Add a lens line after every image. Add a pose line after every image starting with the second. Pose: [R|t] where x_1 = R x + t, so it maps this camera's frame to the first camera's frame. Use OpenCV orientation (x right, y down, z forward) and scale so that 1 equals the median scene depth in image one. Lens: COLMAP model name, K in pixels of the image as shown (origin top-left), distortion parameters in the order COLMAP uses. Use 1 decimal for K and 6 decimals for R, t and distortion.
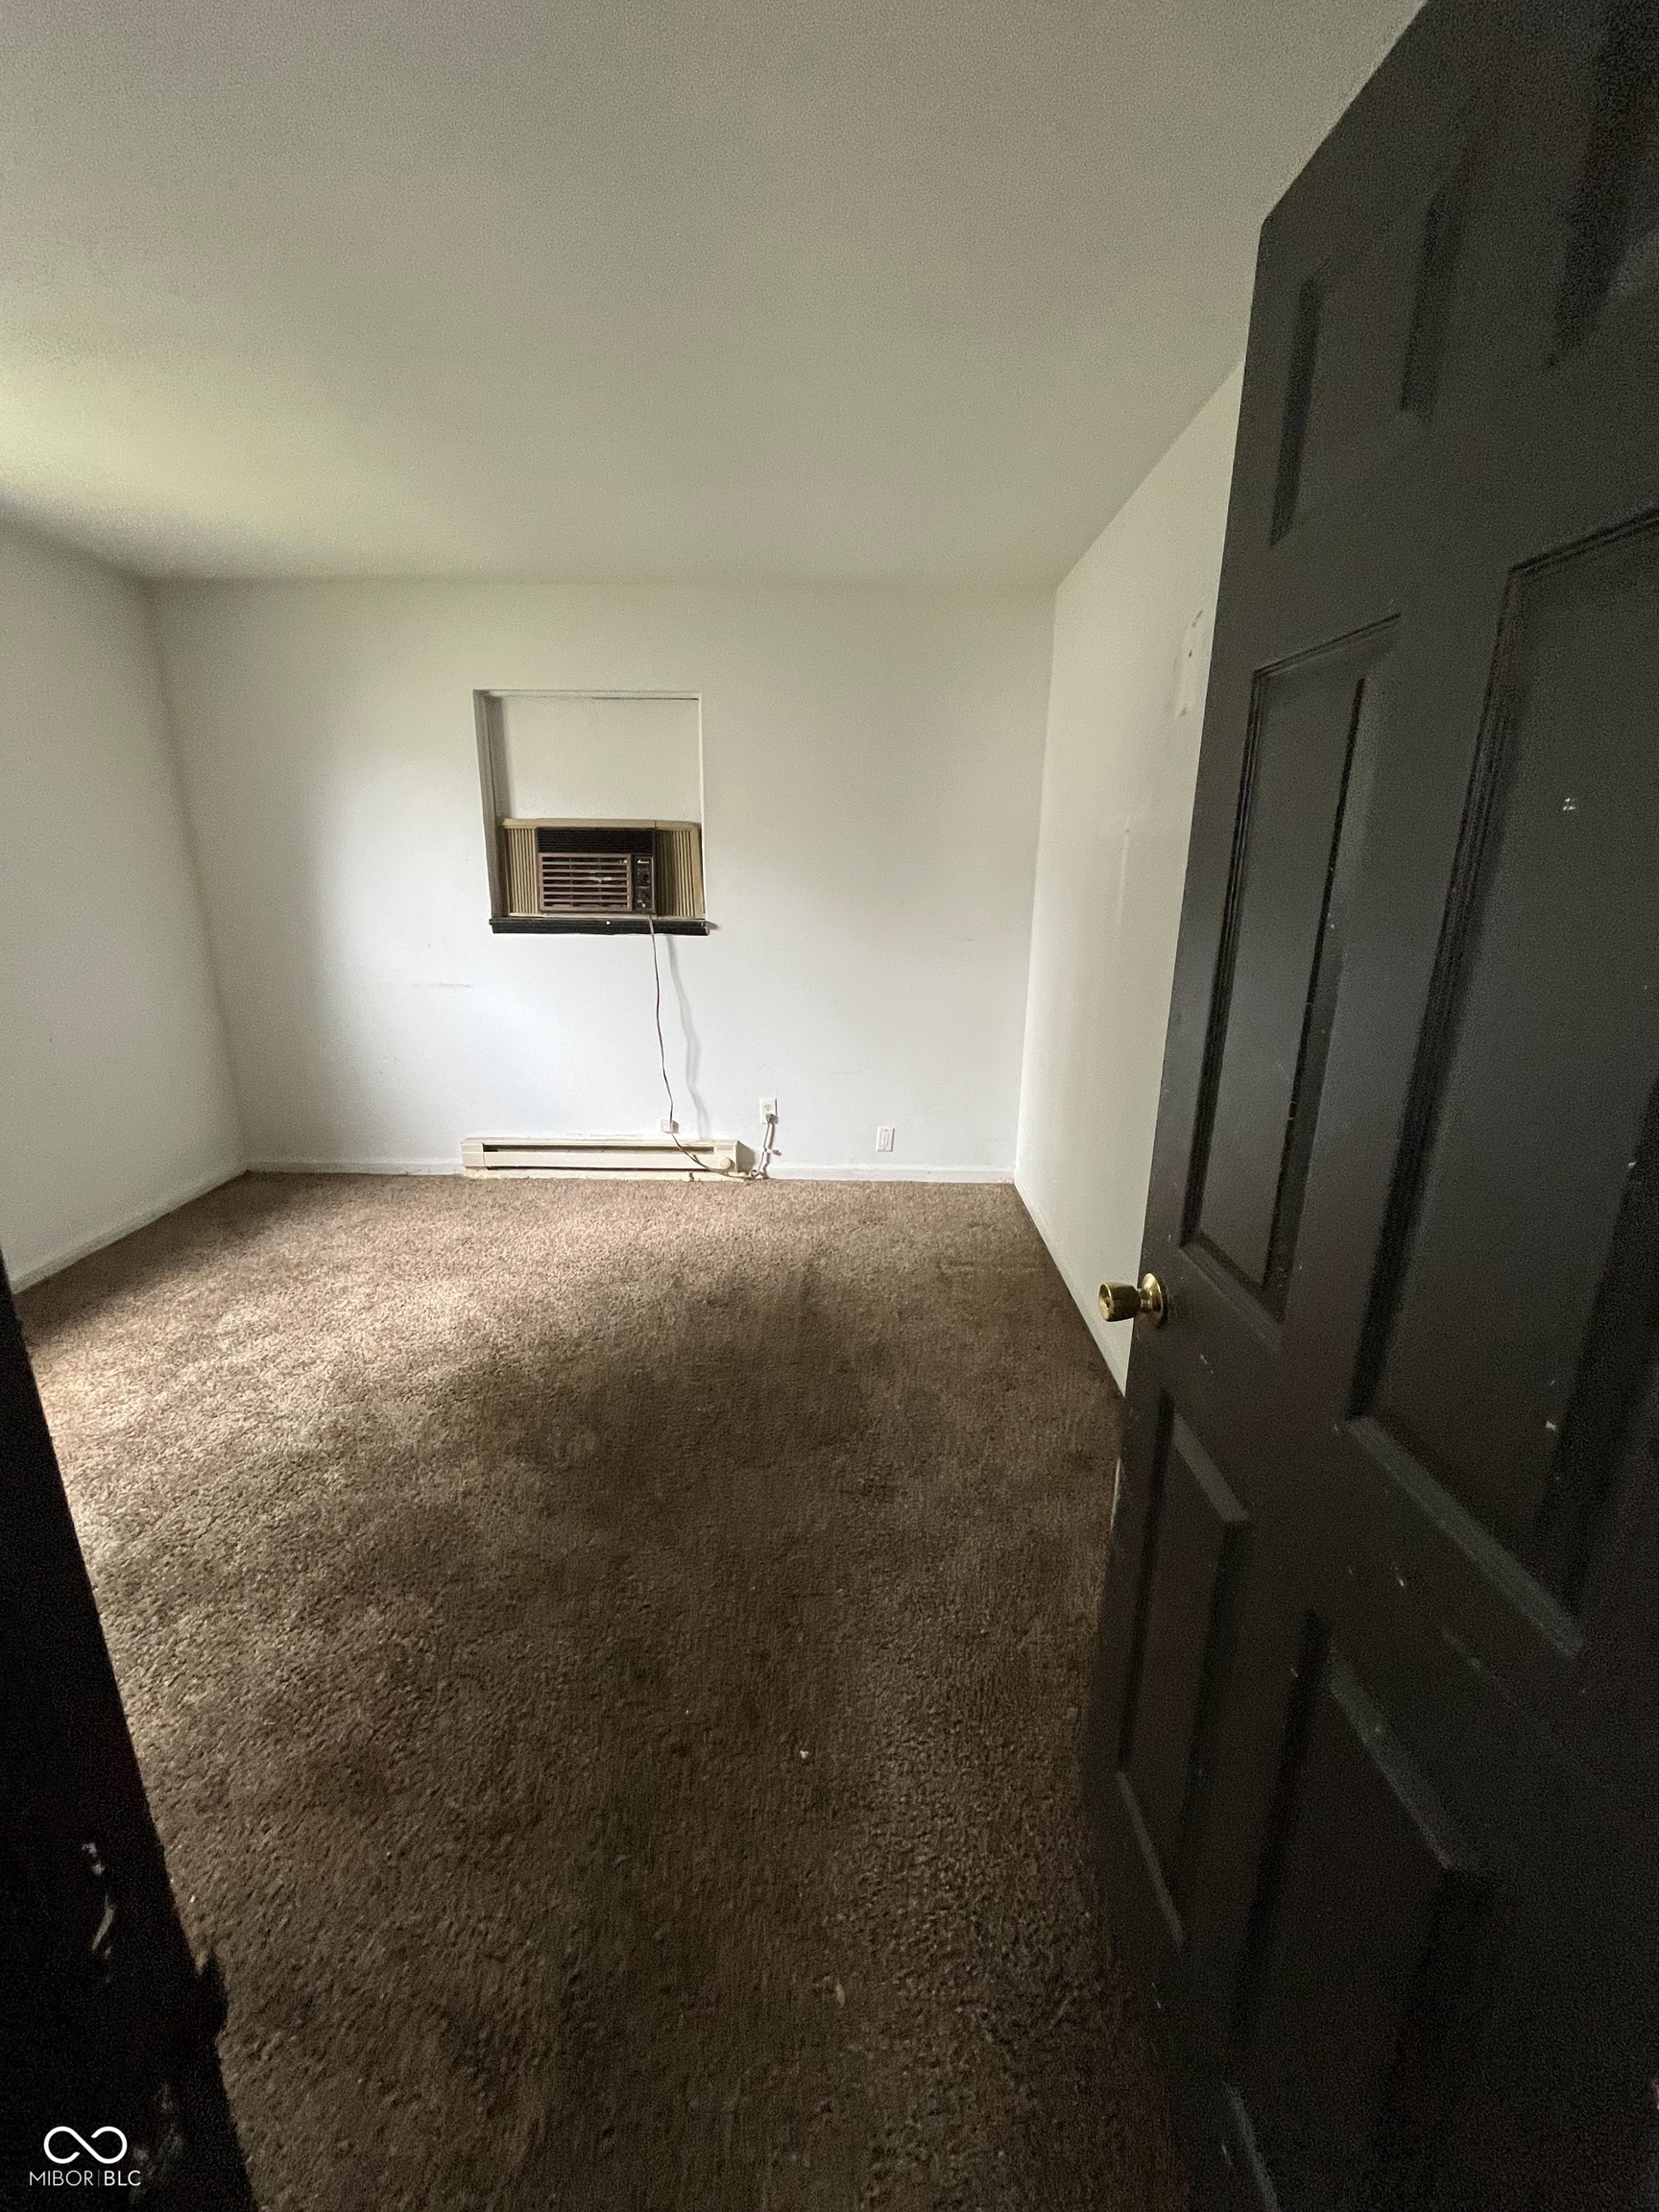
lens RADIAL K [[893.1, 0, 823.9], [0, 893.1, 1097.4], [0, 0, 1]] dist [-0.005520, 0.000627]
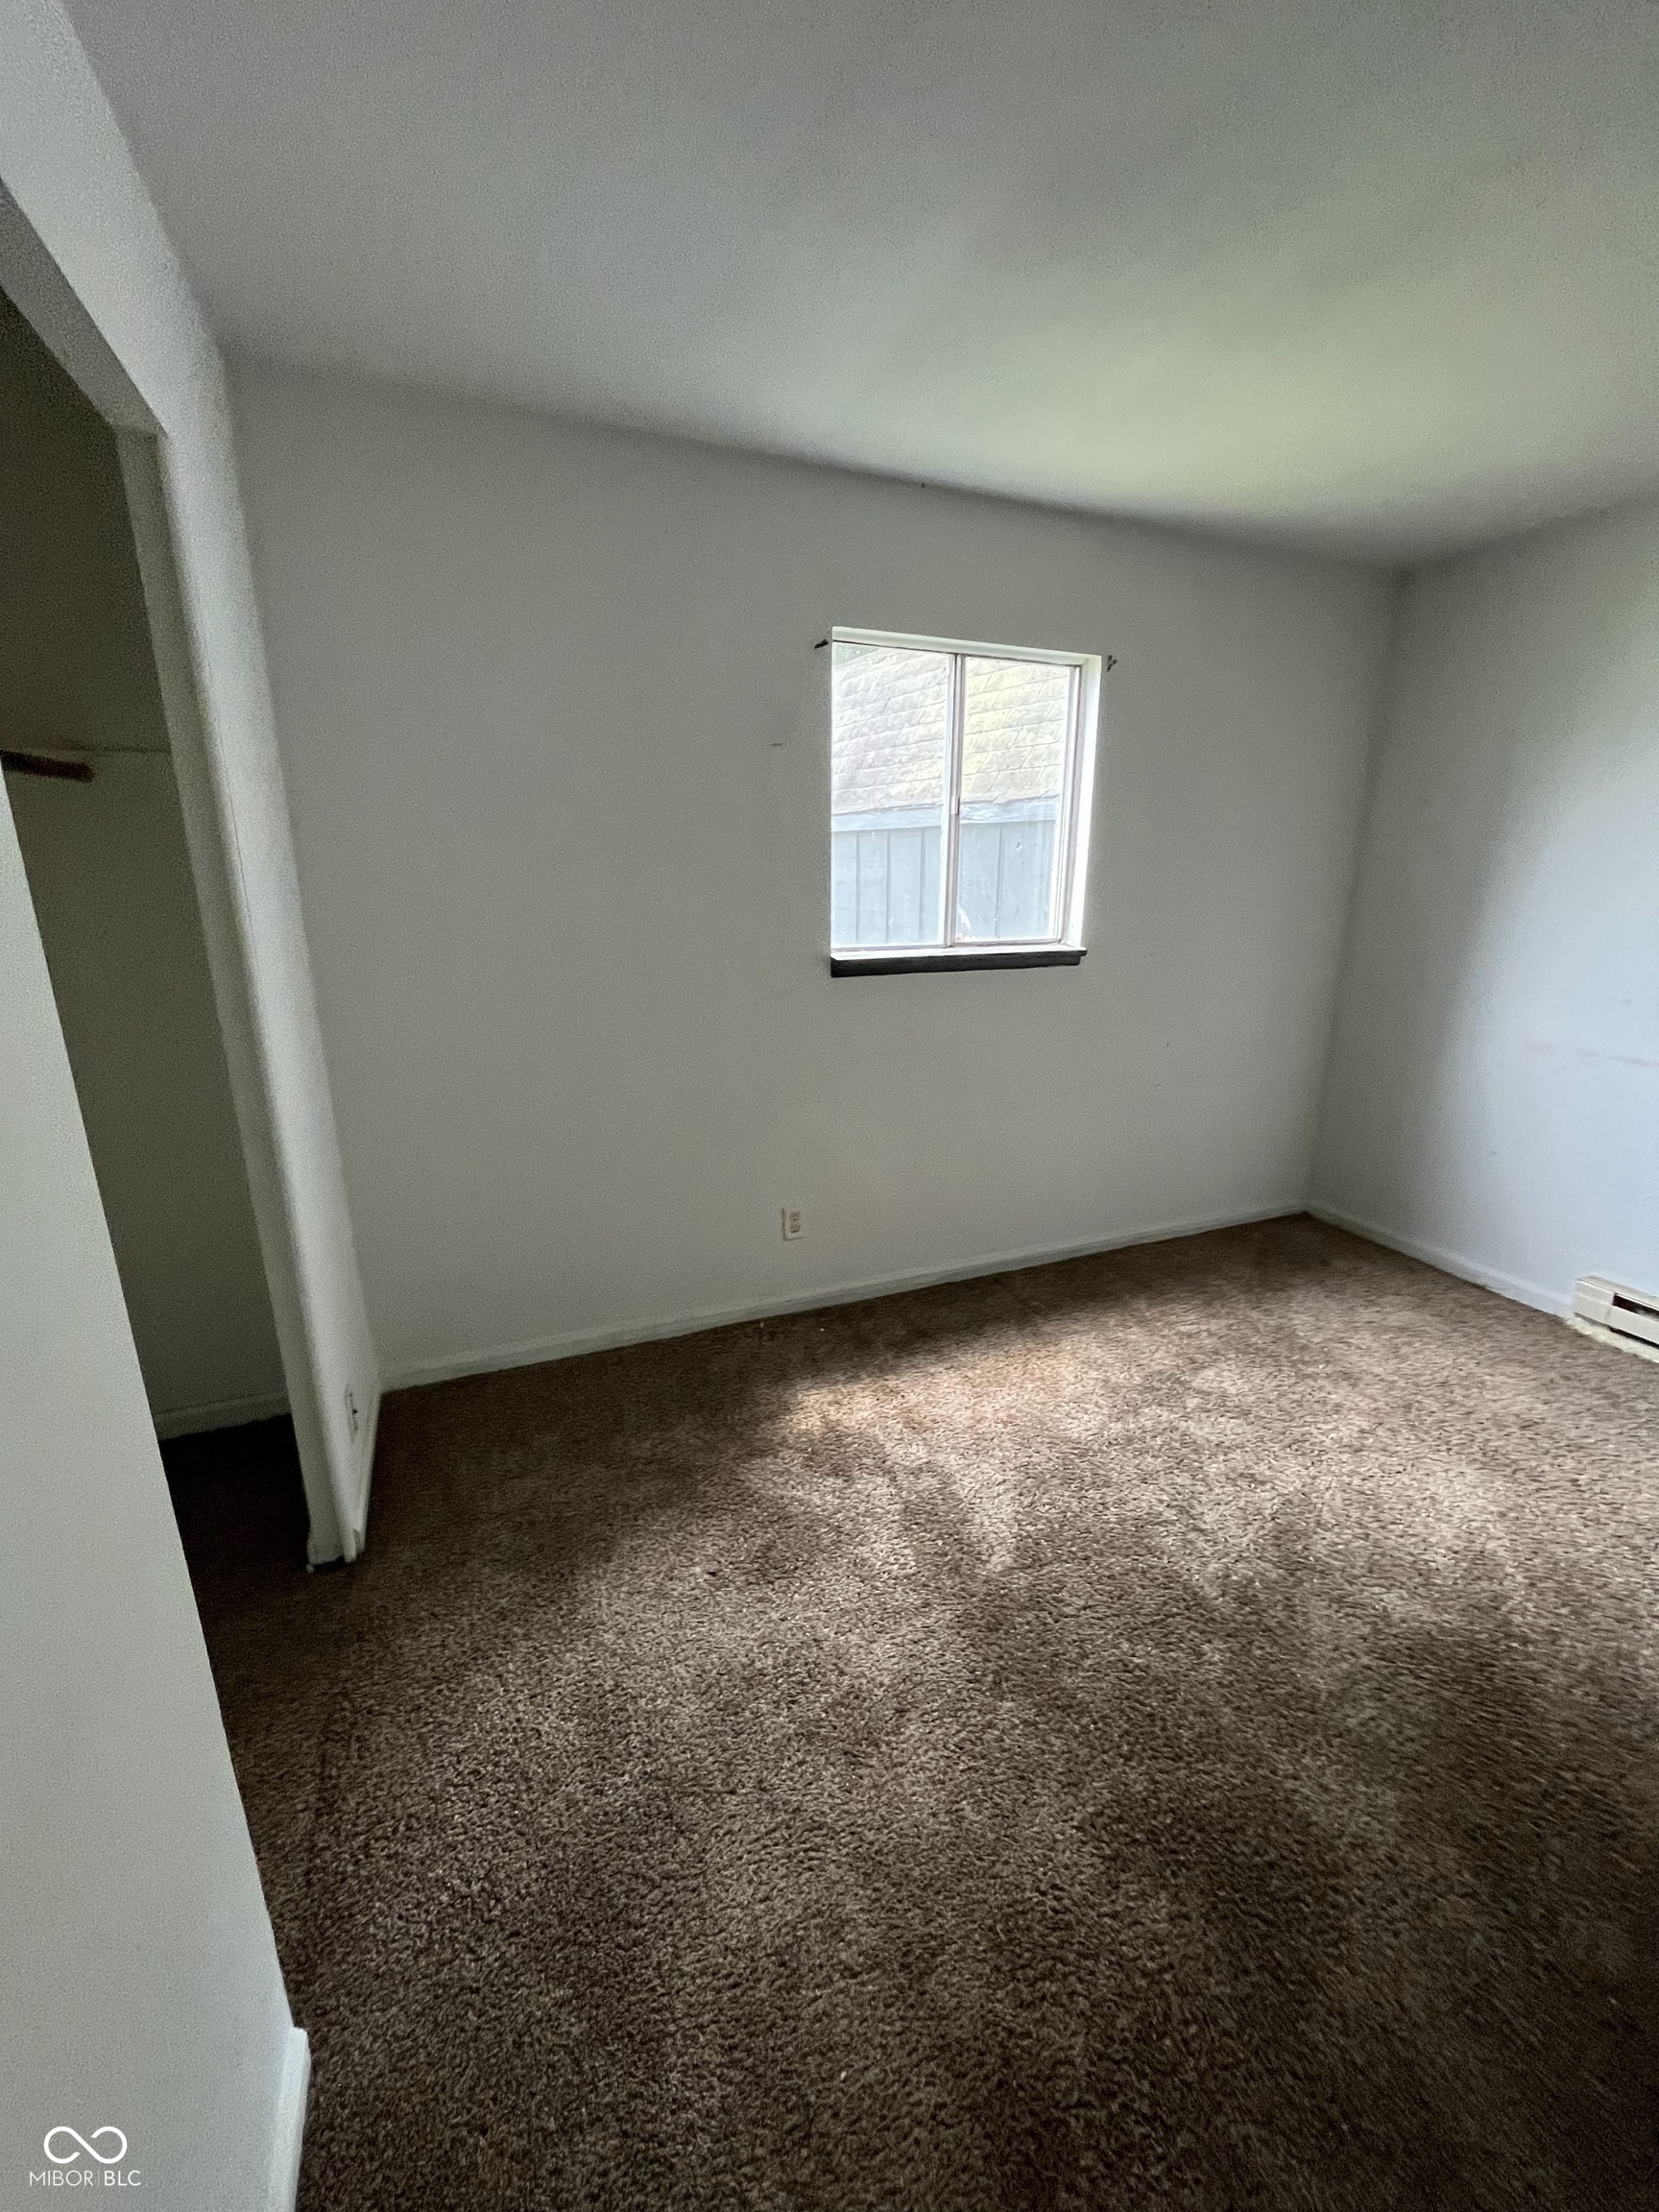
lens RADIAL K [[893.1, 0, 826.2], [0, 893.1, 1109.1], [0, 0, 1]] dist [-0.005520, 0.000627]
pose [[0.400189, 0.235868, -0.885559, -0.075172], [-0.240469, 0.959478, 0.146887, -0.055368], [0.884321, 0.154167, 0.440692, 0.200674]]
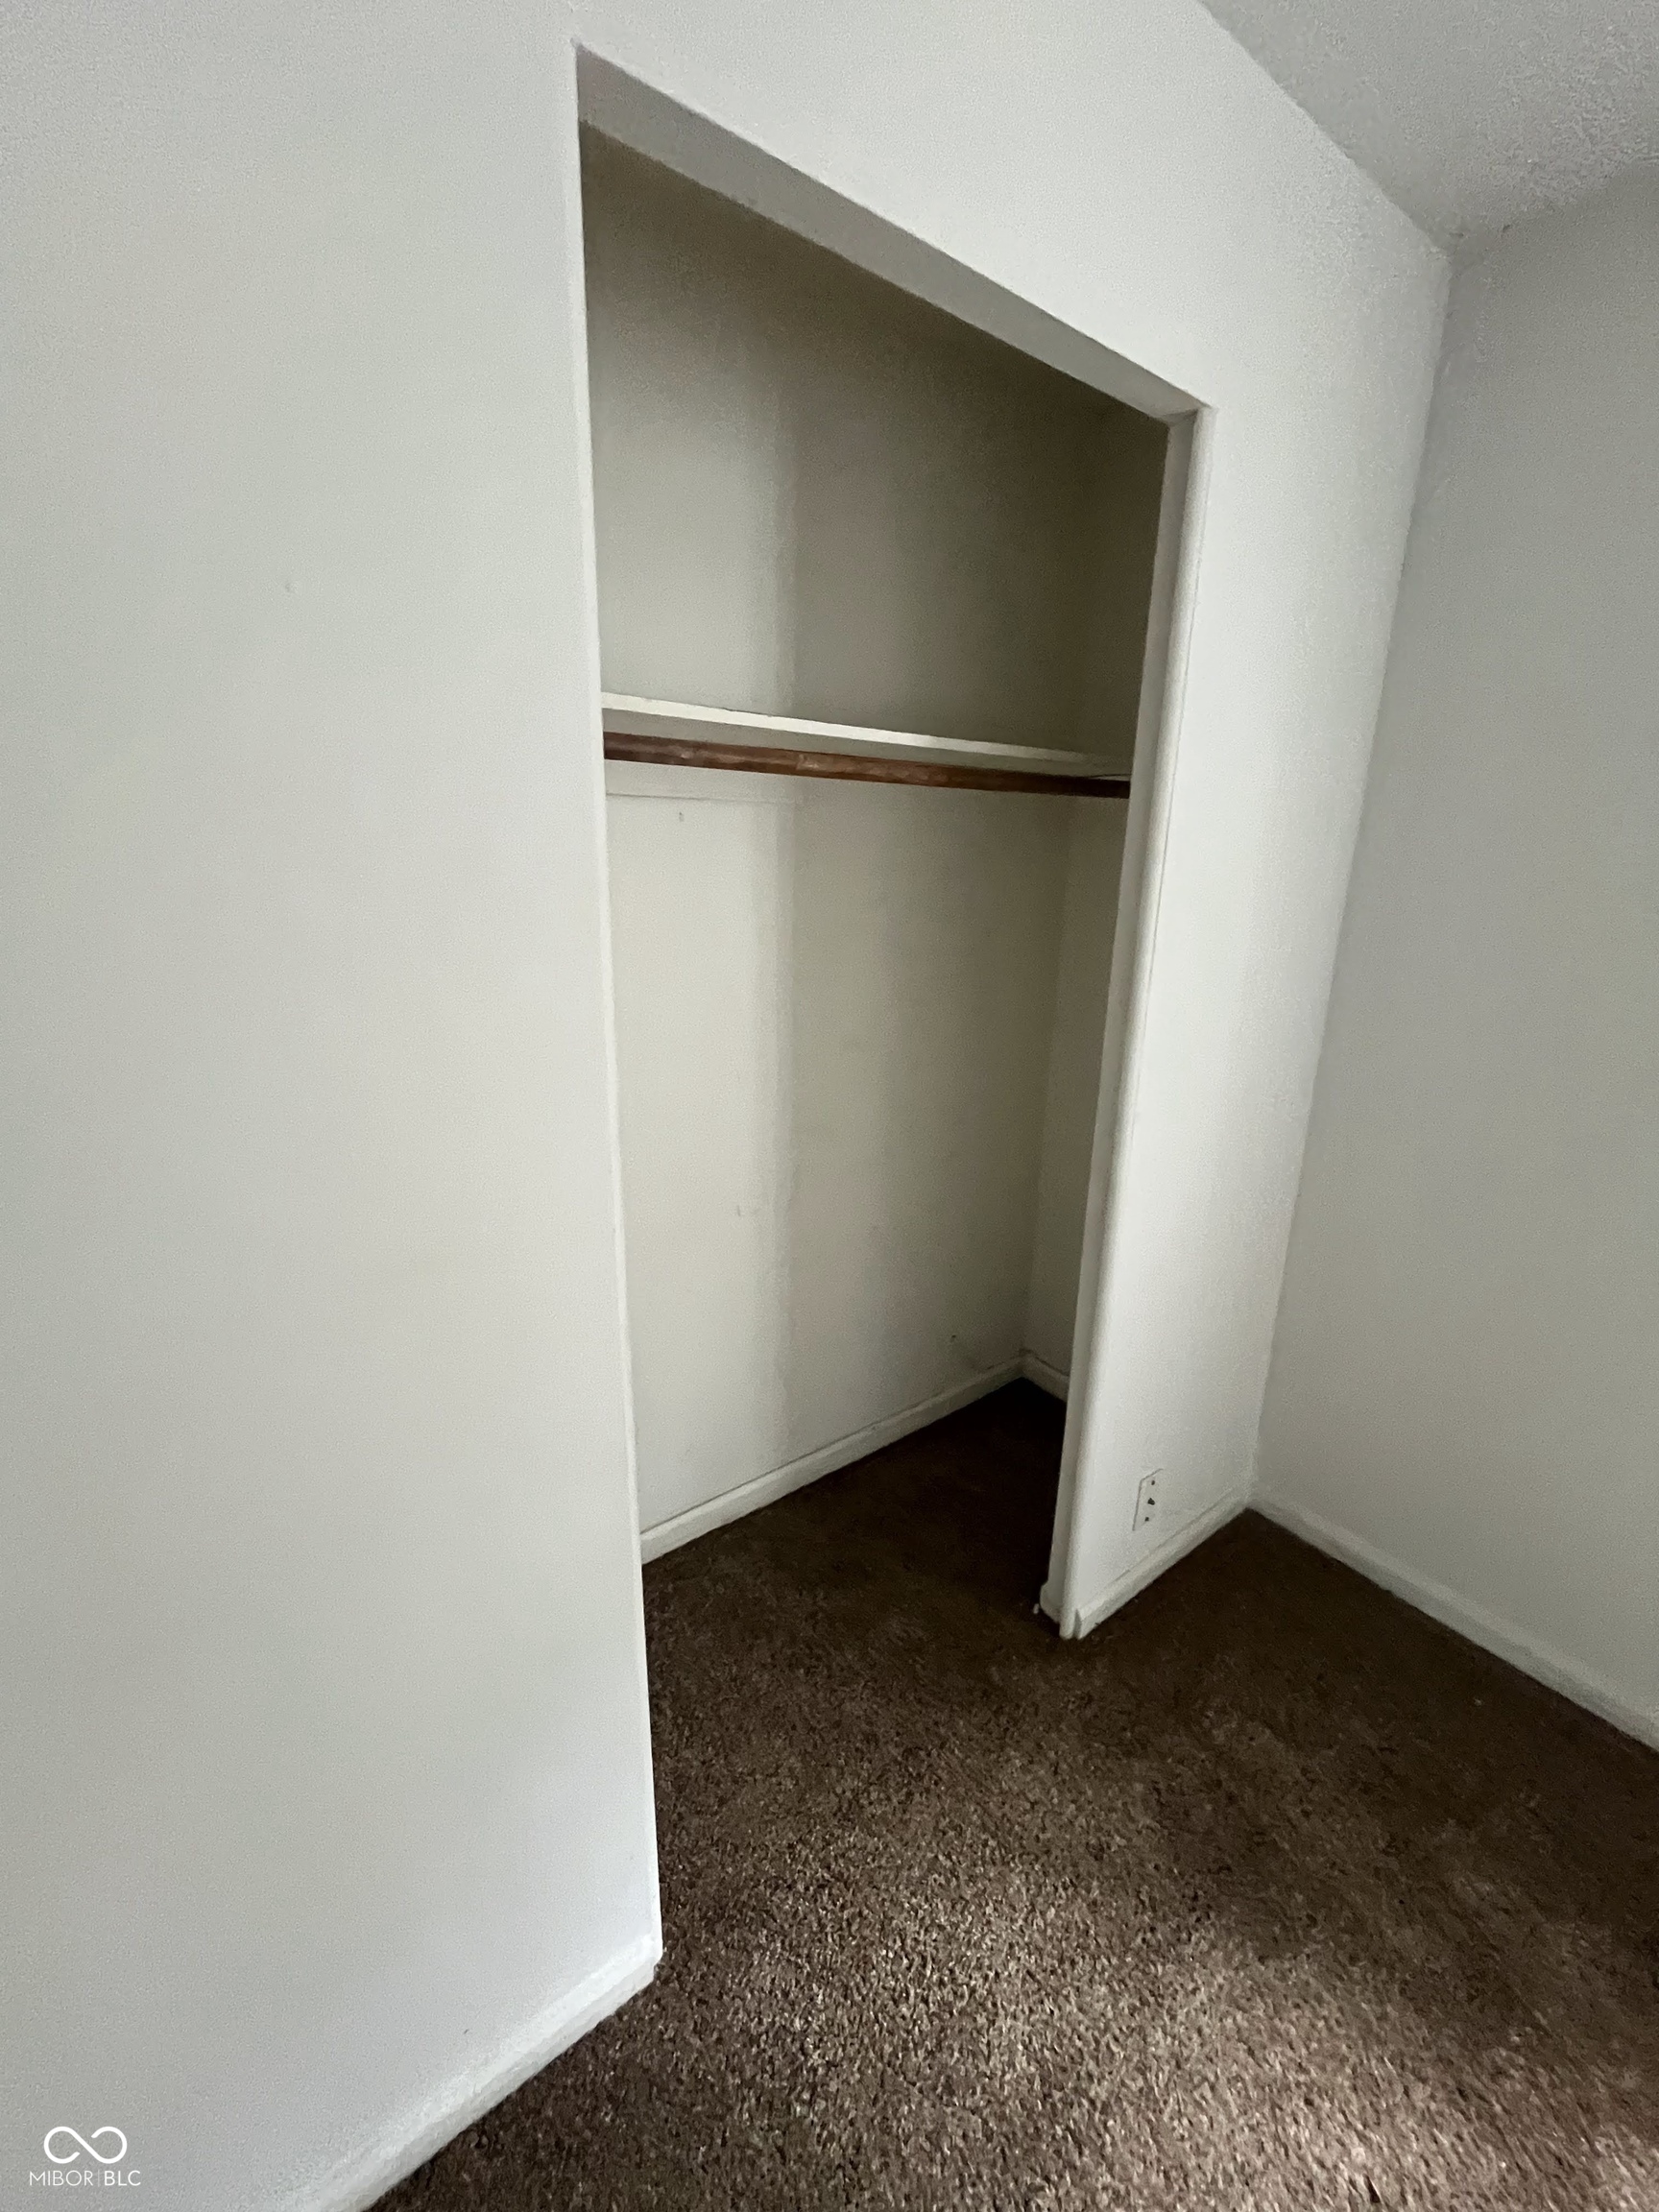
lens RADIAL K [[893.1, 0, 833.1], [0, 893.1, 1098.1], [0, 0, 1]] dist [-0.005520, 0.000627]
pose [[-0.780621, 0.119319, -0.613509, -0.286016], [-0.210478, 0.874084, 0.437808, -0.108393], [0.588497, 0.470892, -0.657215, 0.377421]]
